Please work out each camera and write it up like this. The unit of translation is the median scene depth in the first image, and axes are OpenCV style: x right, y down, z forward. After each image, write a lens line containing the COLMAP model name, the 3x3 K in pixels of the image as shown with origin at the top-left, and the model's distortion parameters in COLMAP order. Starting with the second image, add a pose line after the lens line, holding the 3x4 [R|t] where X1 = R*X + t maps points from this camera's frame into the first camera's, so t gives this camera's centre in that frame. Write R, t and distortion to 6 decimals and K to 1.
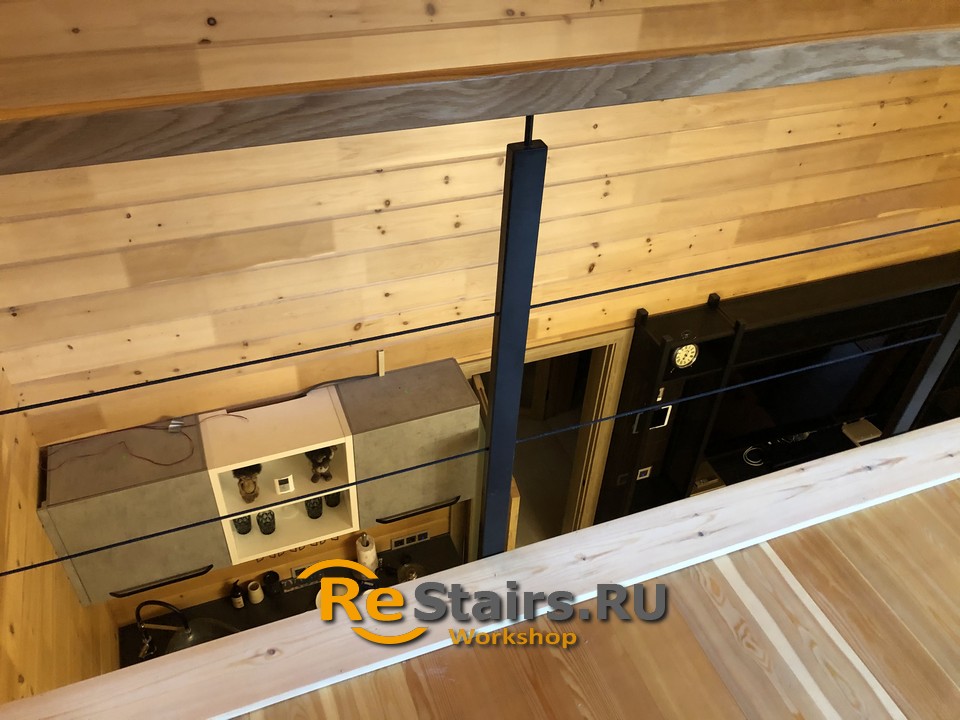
lens RADIAL K [[774.3, 0, 481.0], [0, 774.3, 348.9], [0, 0, 1]] dist [0.008630, -0.002932]
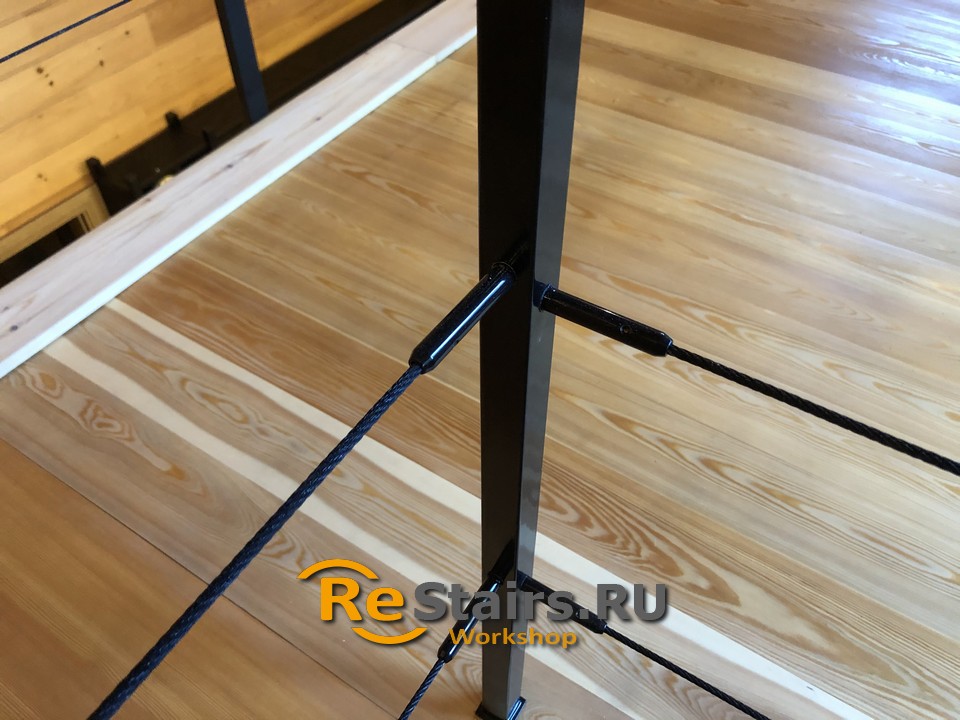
lens RADIAL K [[774.3, 0, 481.0], [0, 774.3, 348.9], [0, 0, 1]] dist [0.008630, -0.002932]
pose [[0.802570, -0.463748, 0.375259, 0.161123], [0.402575, 0.885239, 0.232994, 0.120338], [-0.440244, -0.035924, 0.897159, 0.077887]]
